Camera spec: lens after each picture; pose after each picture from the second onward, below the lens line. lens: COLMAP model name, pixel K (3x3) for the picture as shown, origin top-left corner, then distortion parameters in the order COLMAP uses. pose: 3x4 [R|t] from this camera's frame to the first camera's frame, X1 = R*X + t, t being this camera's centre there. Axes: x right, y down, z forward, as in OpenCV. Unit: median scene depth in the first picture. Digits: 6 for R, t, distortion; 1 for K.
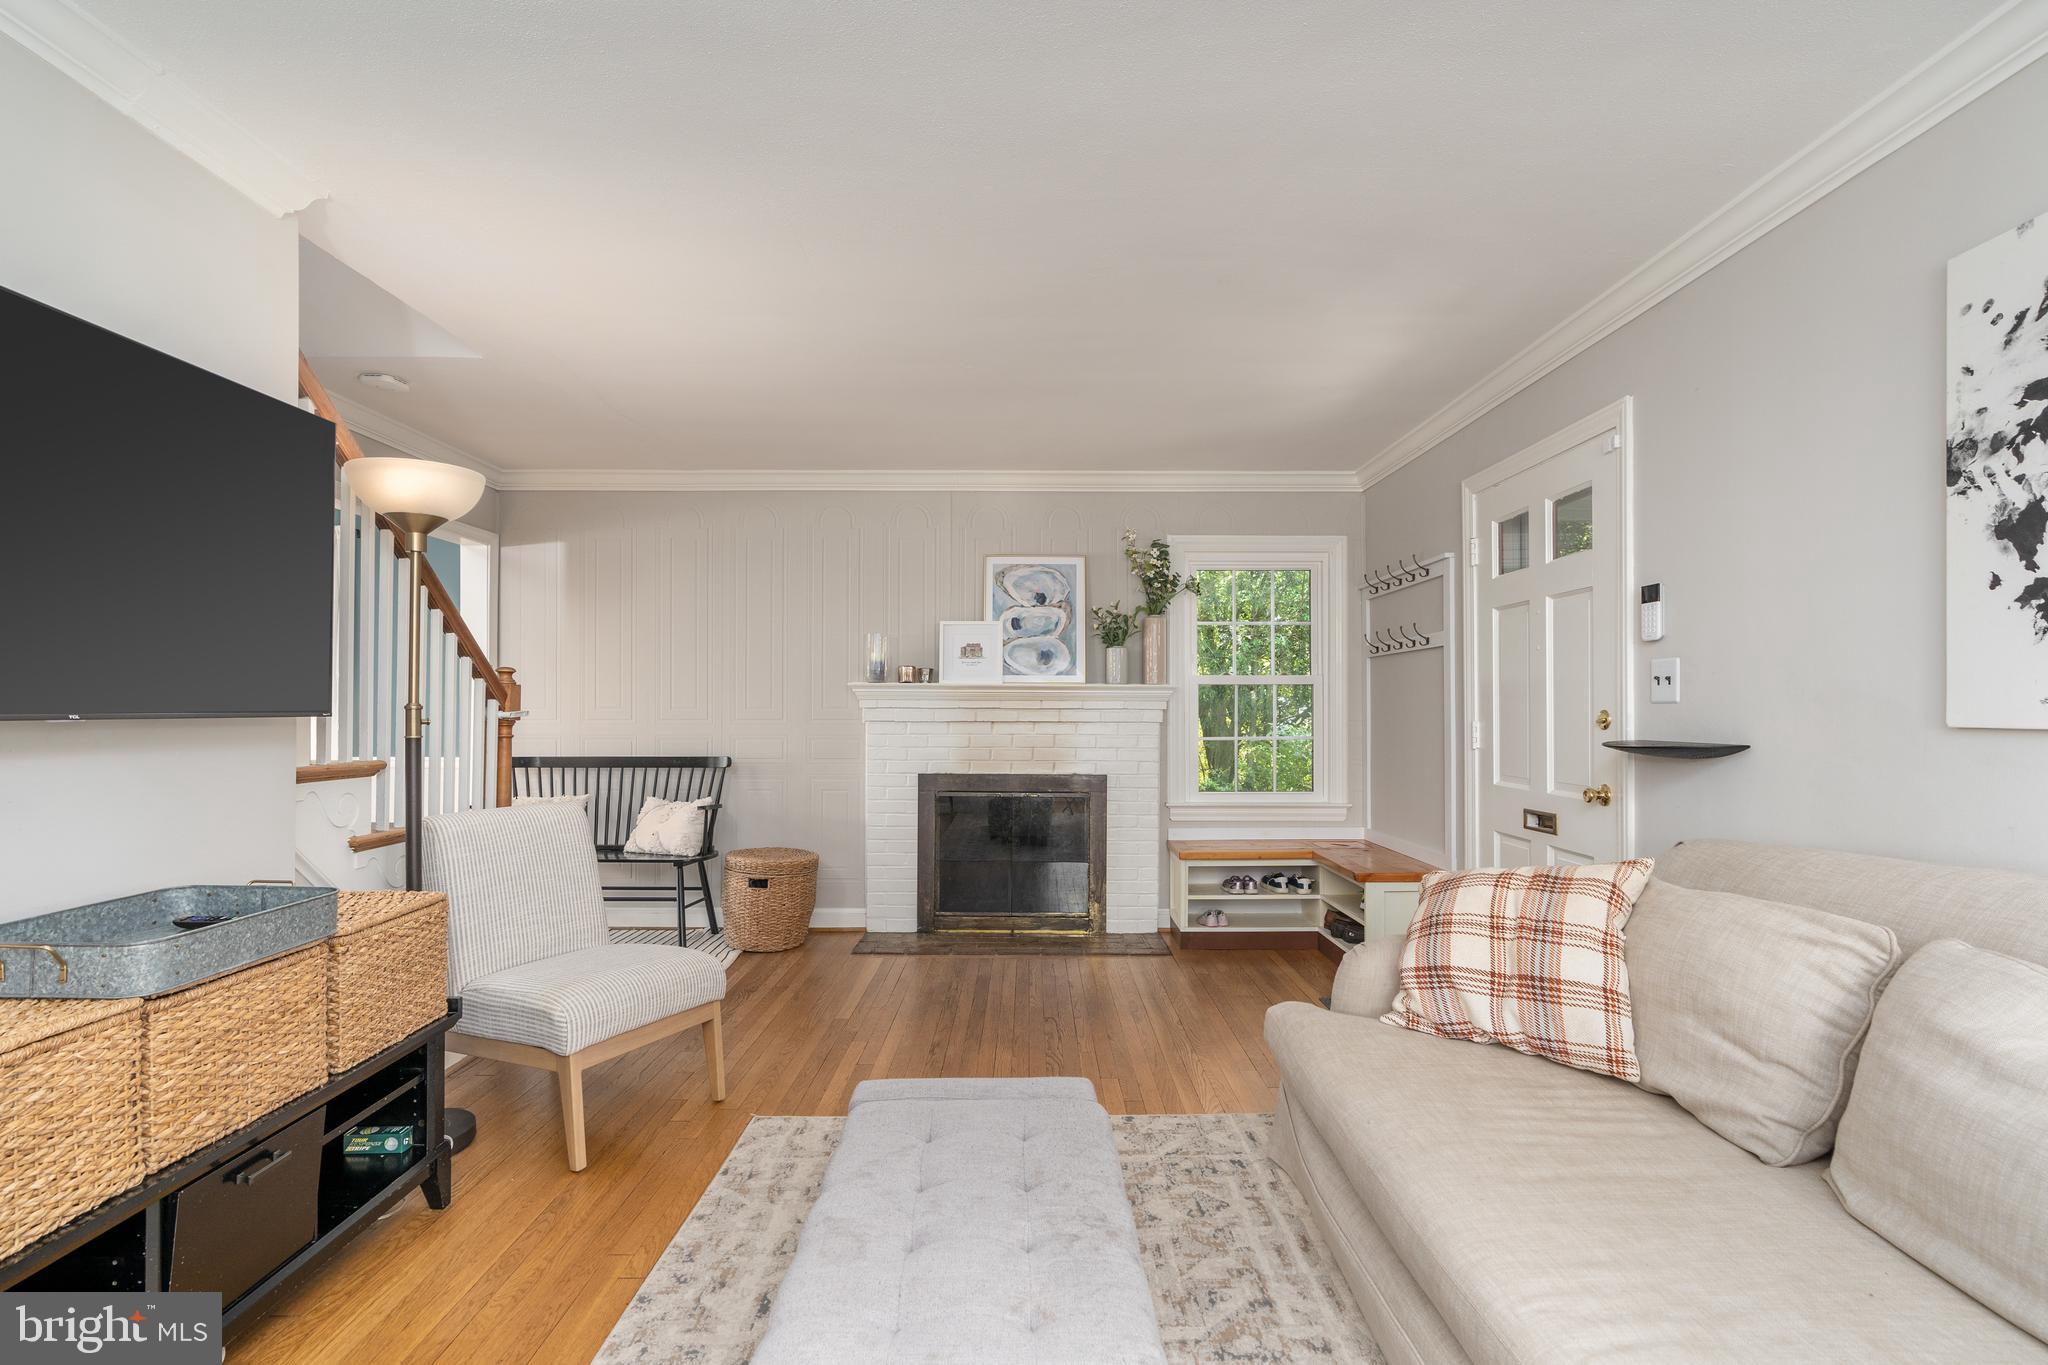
lens RADIAL K [[957.4, 0, 1003.0], [0, 957.4, 695.2], [0, 0, 1]] dist [0.001114, 0.001294]
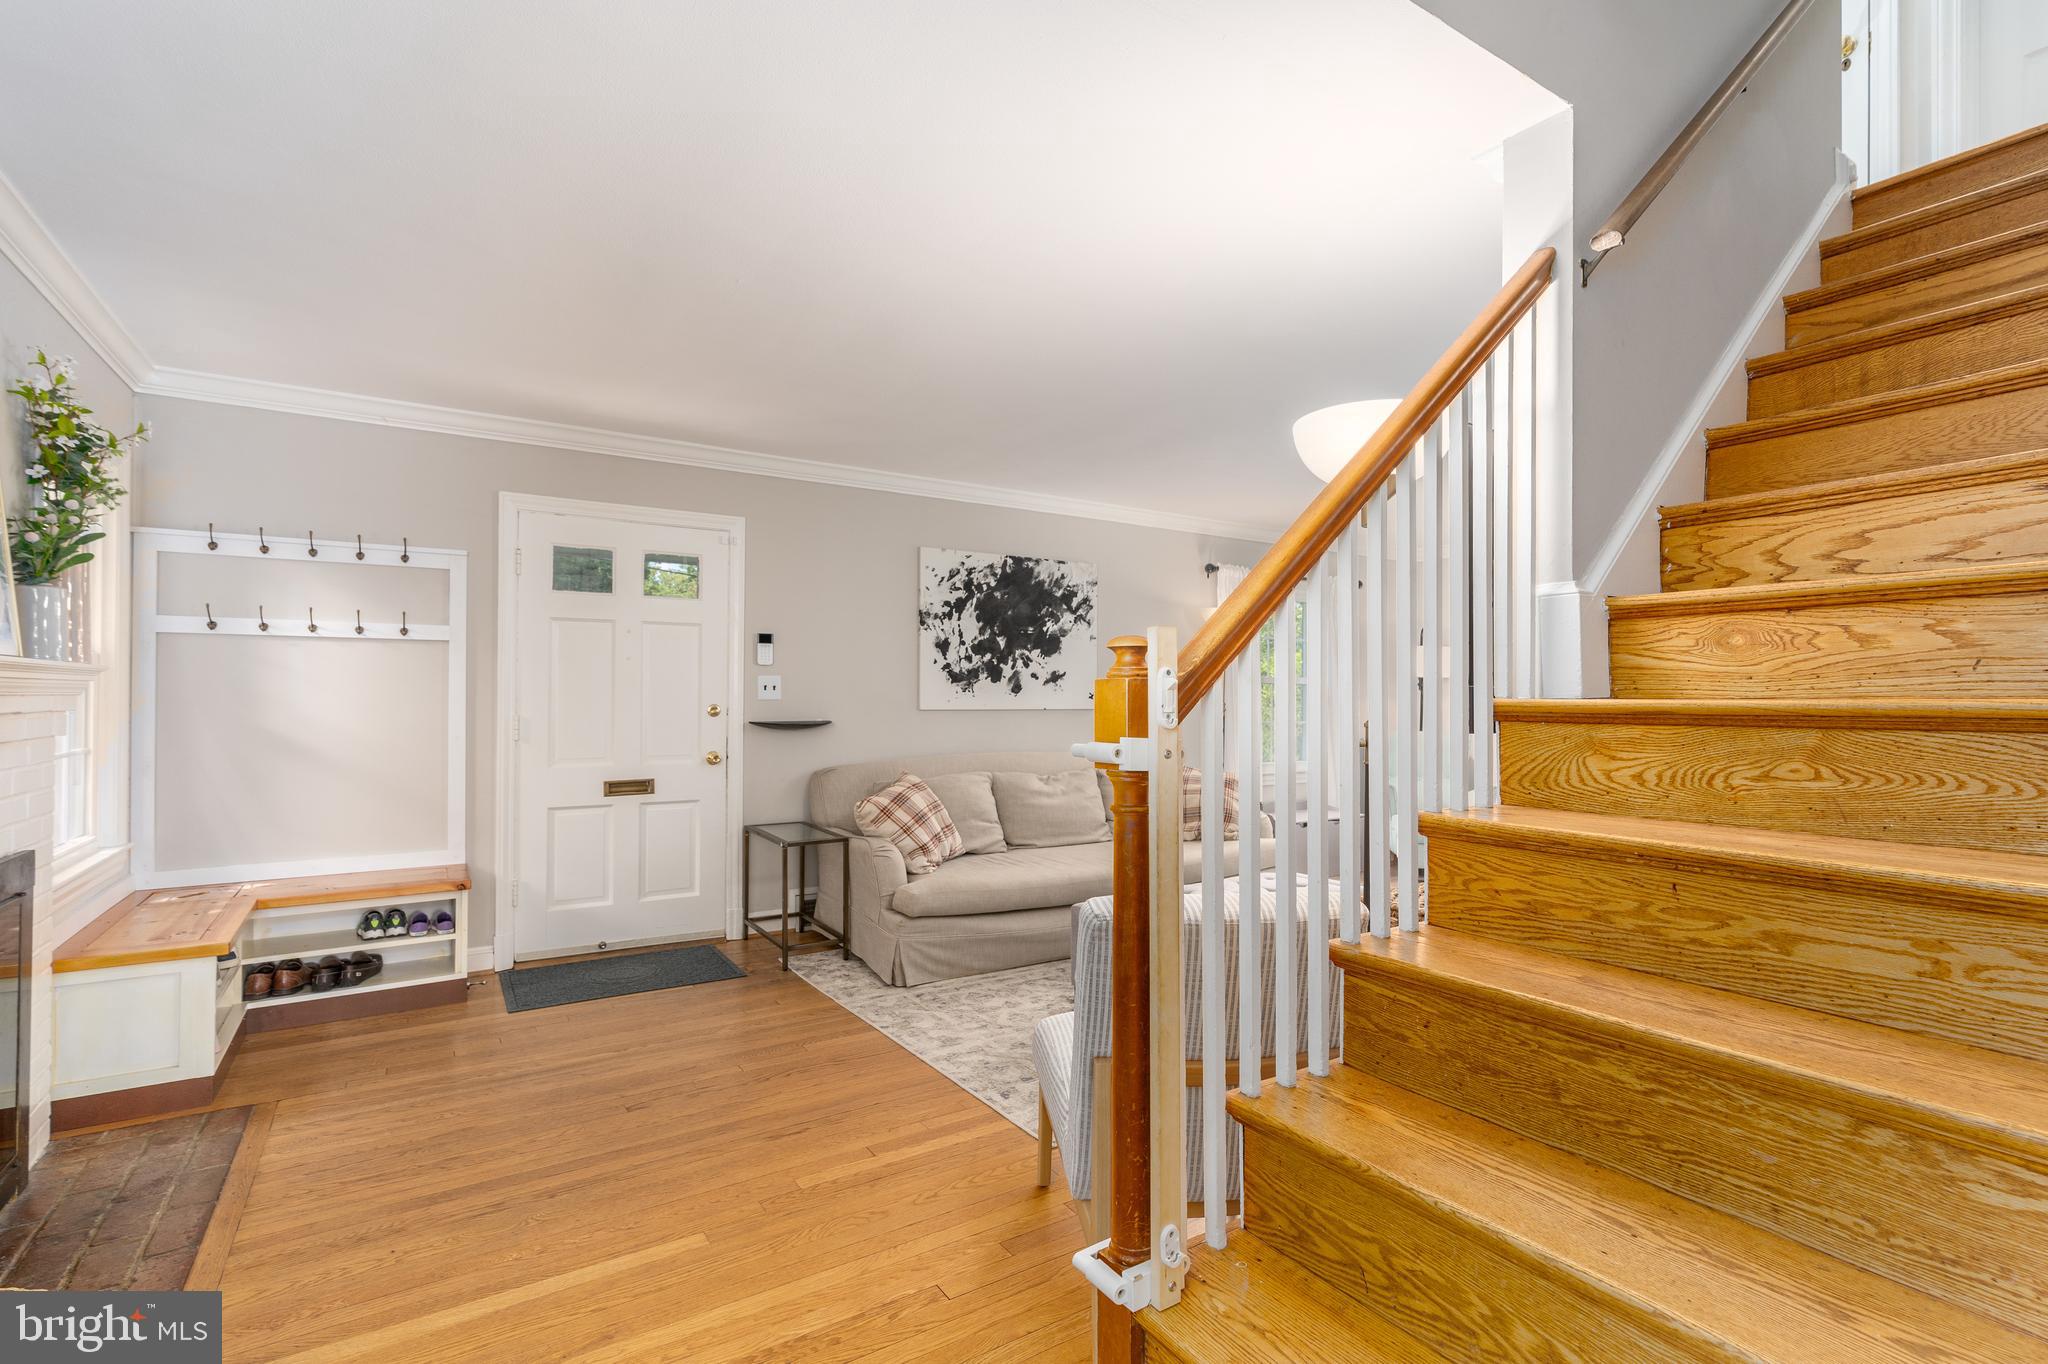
lens RADIAL K [[939.3, 0, 1054.1], [0, 939.3, 692.3], [0, 0, 1]] dist [-0.008643, 0.000102]
pose [[-0.583442, -0.002149, 0.812152, -1.256733], [-0.016333, 0.999825, -0.009088, -0.000782], [-0.811990, -0.018567, -0.583375, 1.909526]]
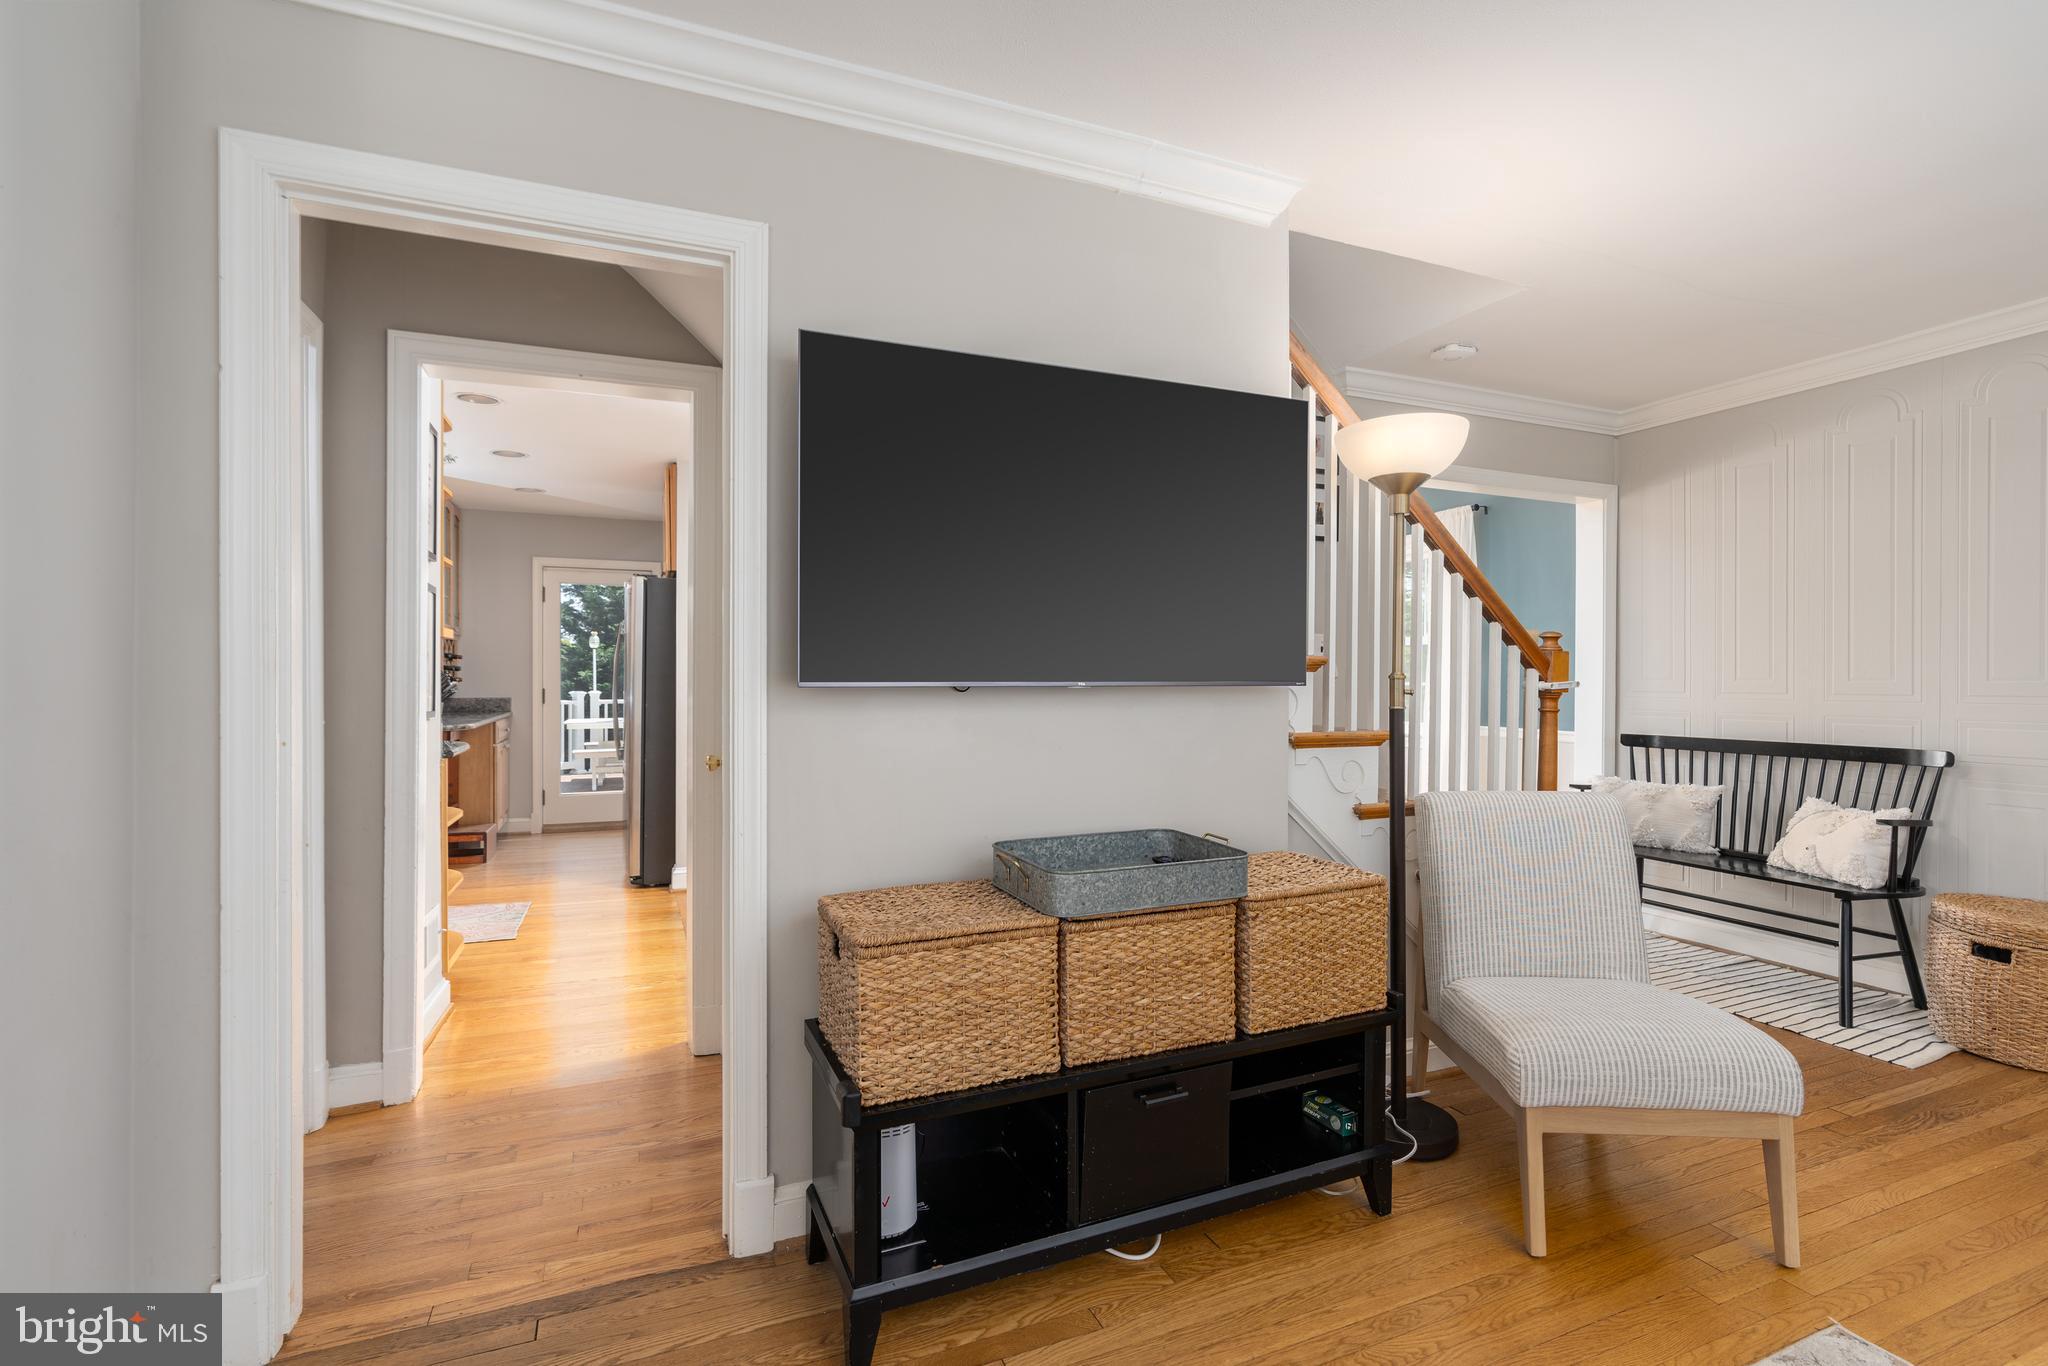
lens RADIAL K [[927.4, 0, 1024.0], [0, 927.4, 683.0], [0, 0, 1]] dist [-0.001527, 0.000464]
pose [[0.405075, 0.003221, -0.914278, 0.096418], [0.011980, 0.999889, 0.008830, 0.006783], [0.914205, -0.014530, 0.404992, 0.327858]]
